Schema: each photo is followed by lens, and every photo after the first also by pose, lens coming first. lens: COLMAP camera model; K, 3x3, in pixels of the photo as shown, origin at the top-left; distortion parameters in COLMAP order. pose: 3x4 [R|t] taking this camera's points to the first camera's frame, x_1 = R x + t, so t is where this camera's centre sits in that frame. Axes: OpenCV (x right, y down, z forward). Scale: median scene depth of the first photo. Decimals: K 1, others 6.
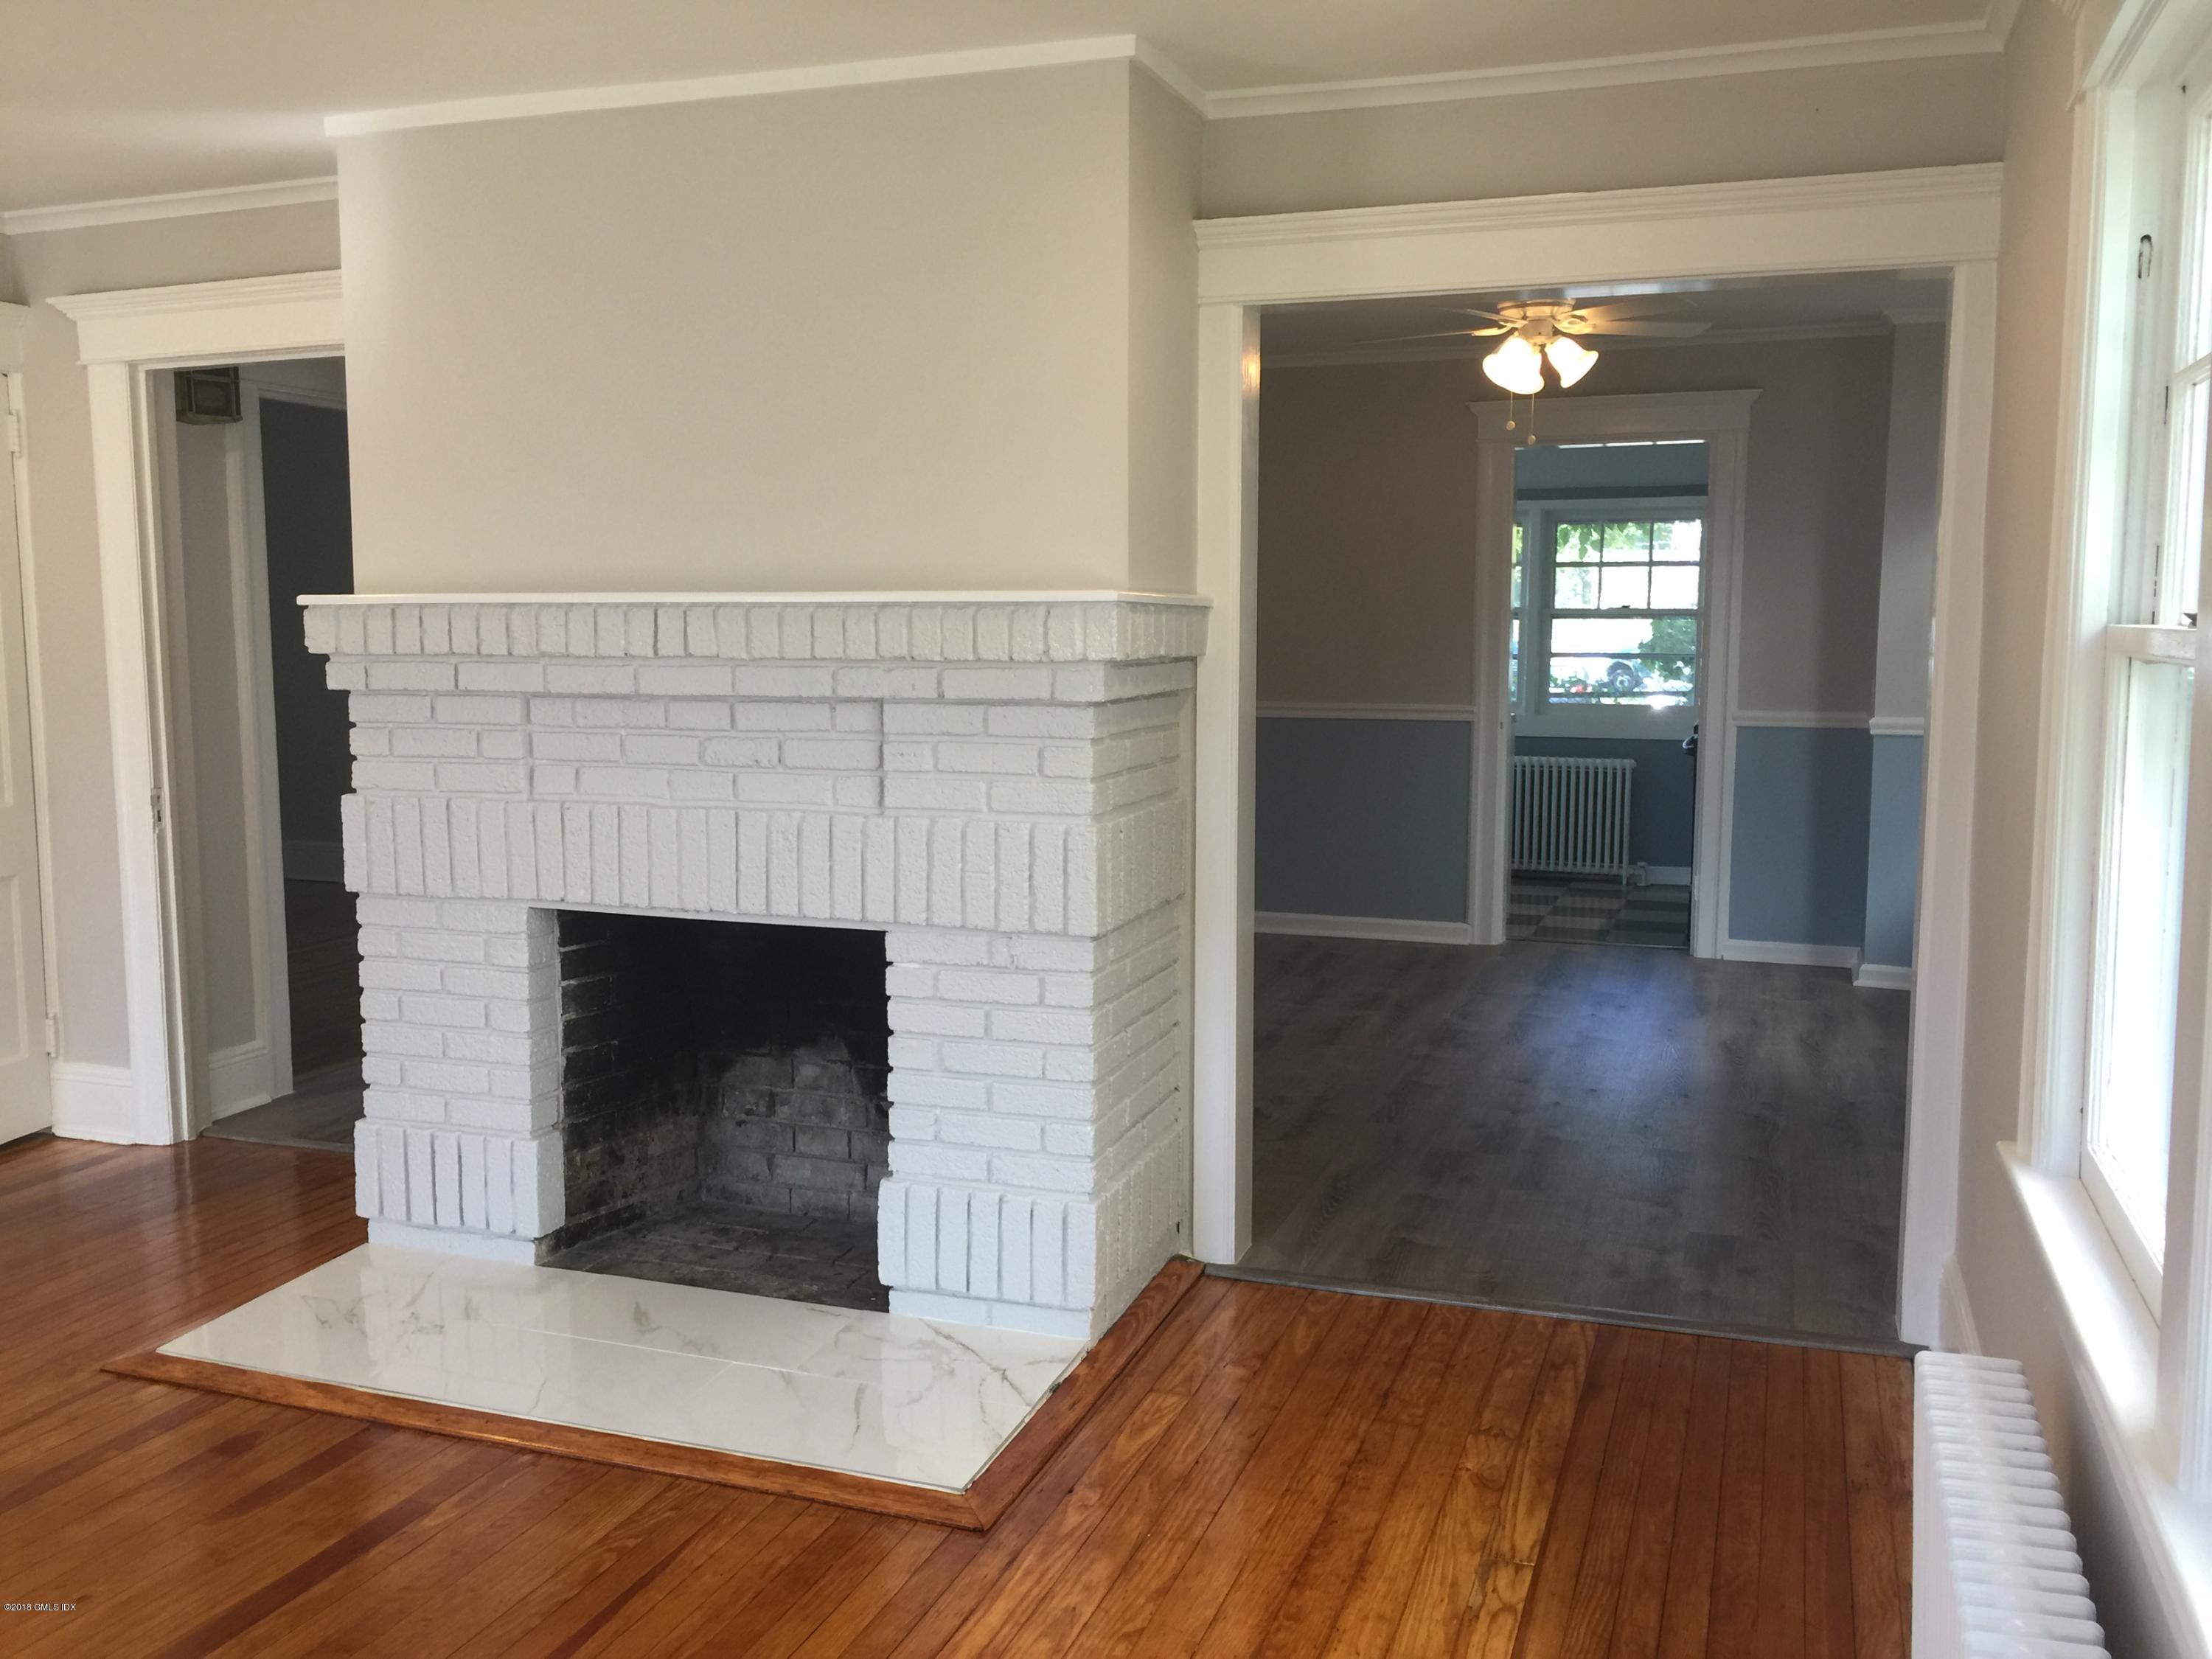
lens RADIAL K [[1888.8, 0, 1100.5], [0, 1888.8, 821.3], [0, 0, 1]] dist [0.049636, -0.005045]
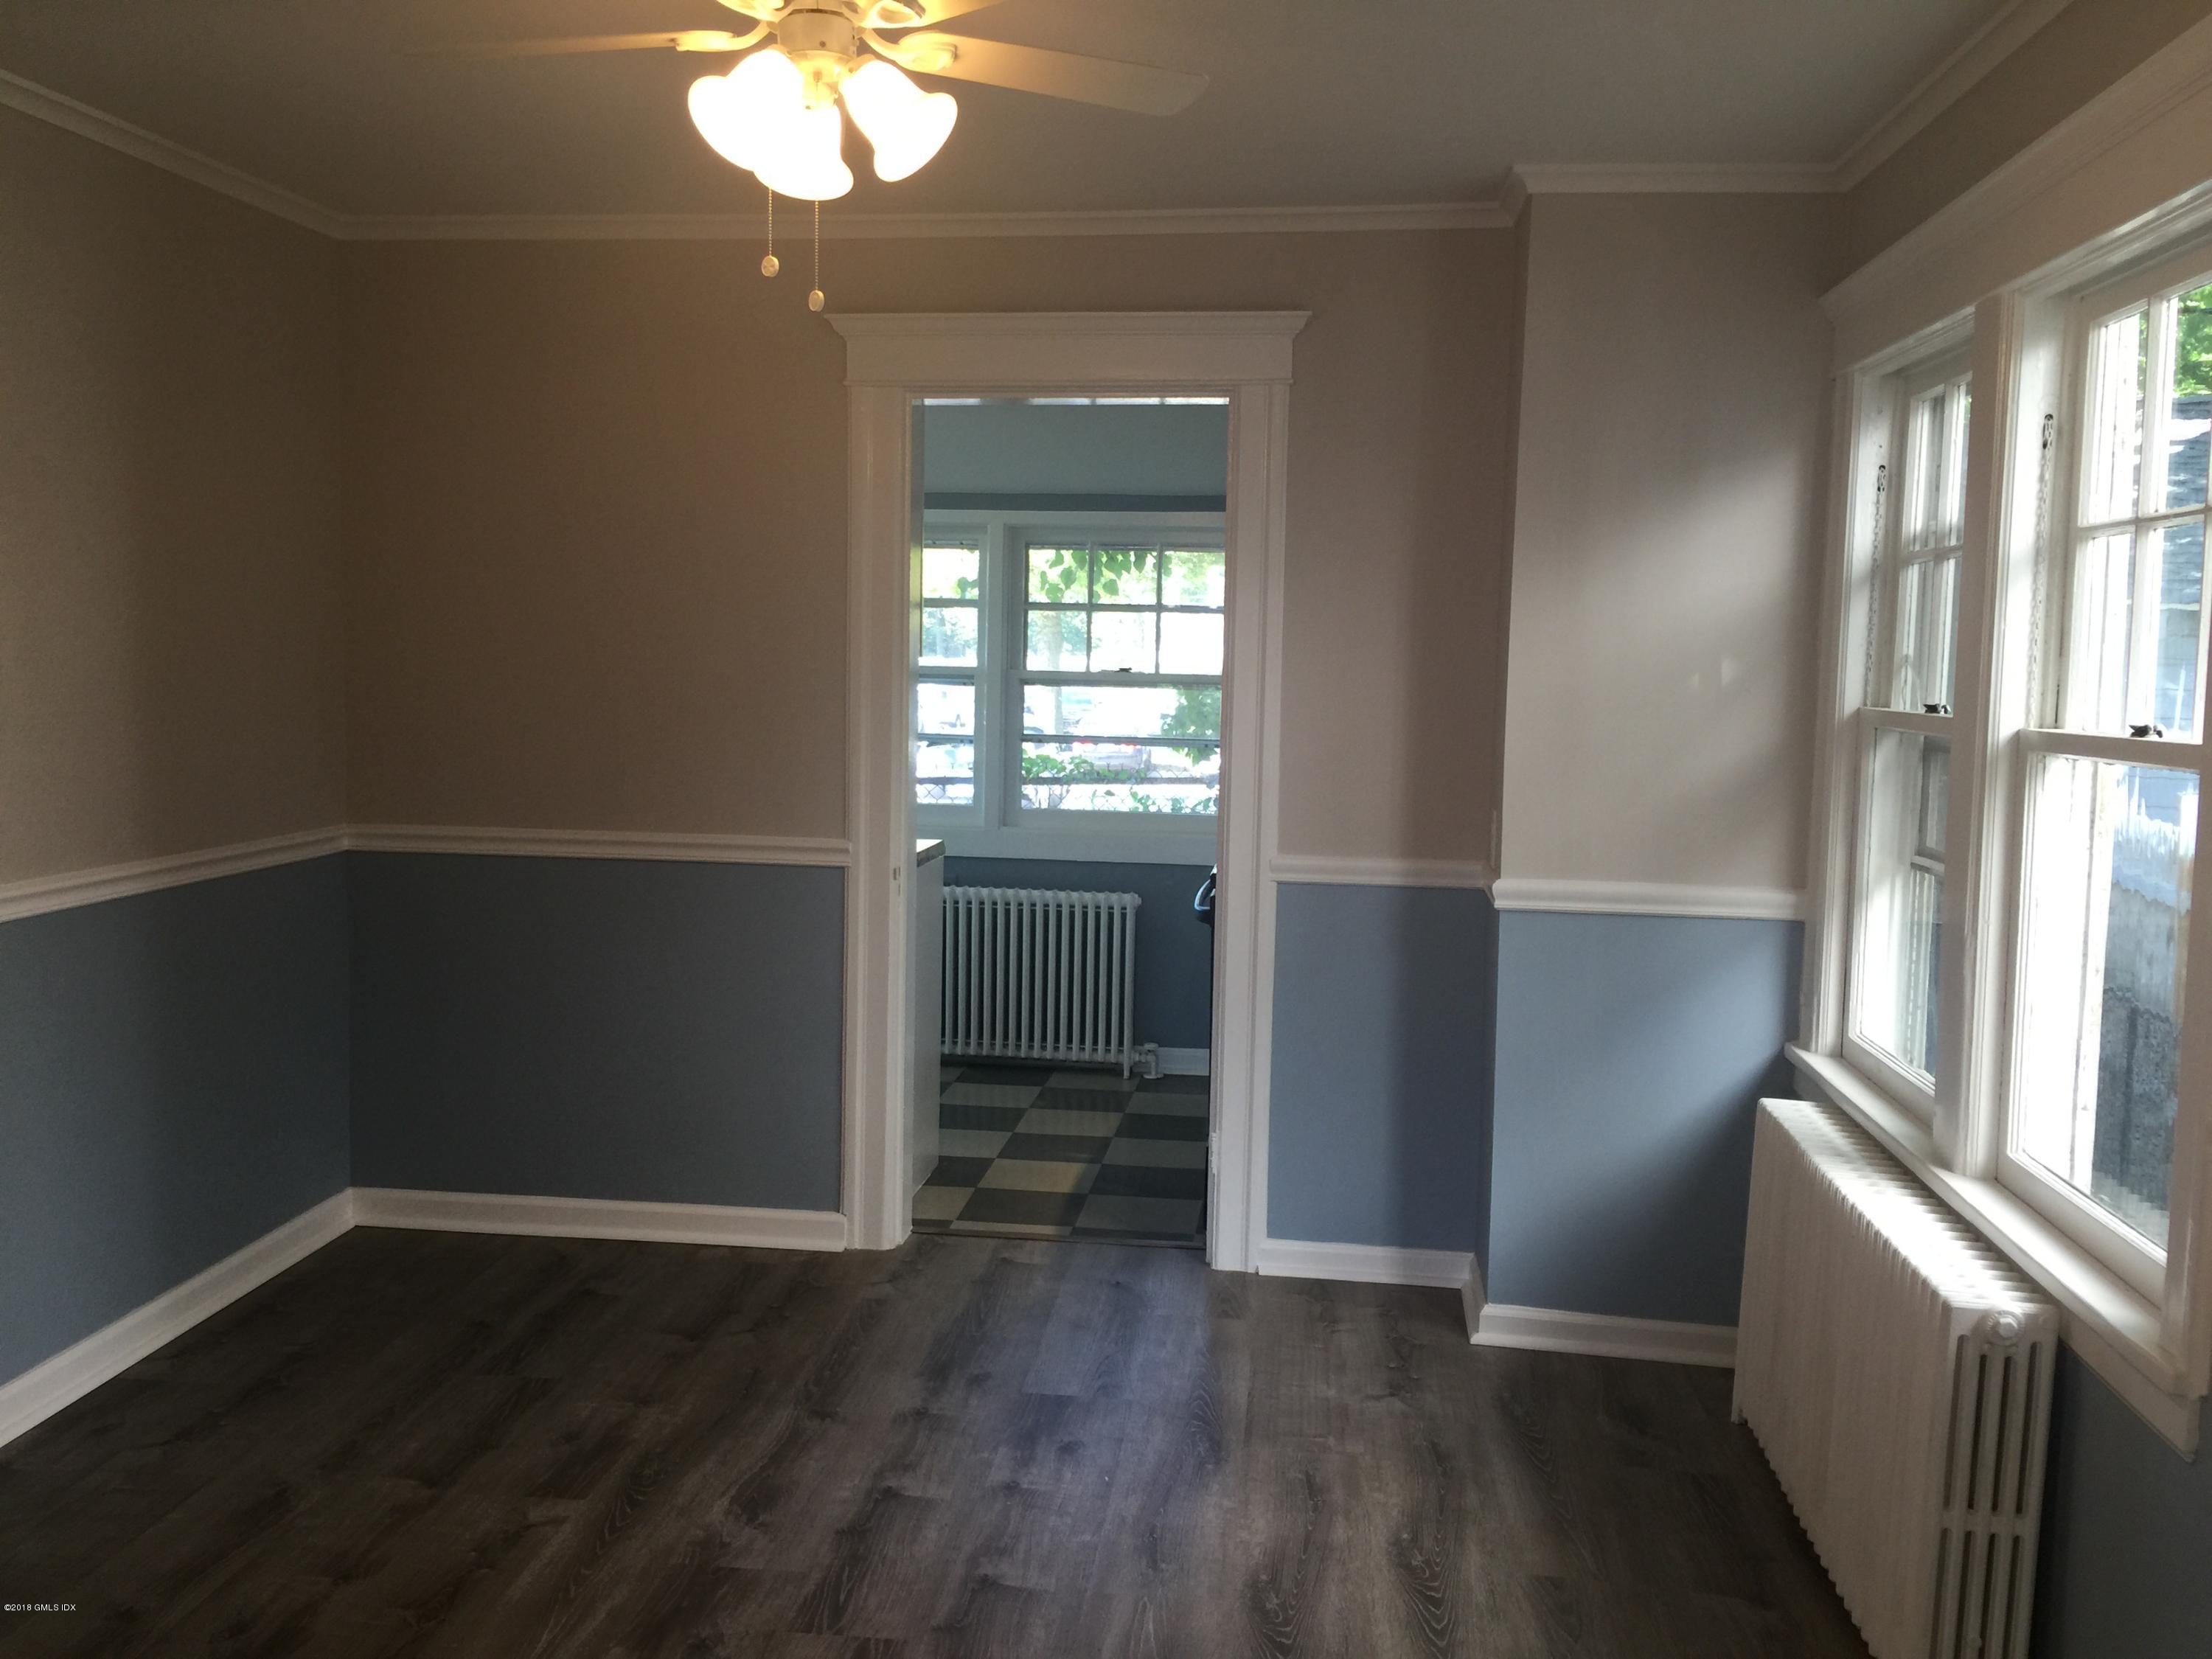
lens RADIAL K [[1888.8, 0, 1100.5], [0, 1888.8, 821.3], [0, 0, 1]] dist [0.049636, -0.005045]
pose [[0.974822, 0.000309, 0.222983, 0.114726], [0.004890, 0.999729, -0.022764, -0.042614], [-0.222930, 0.023281, 0.974556, 0.334945]]
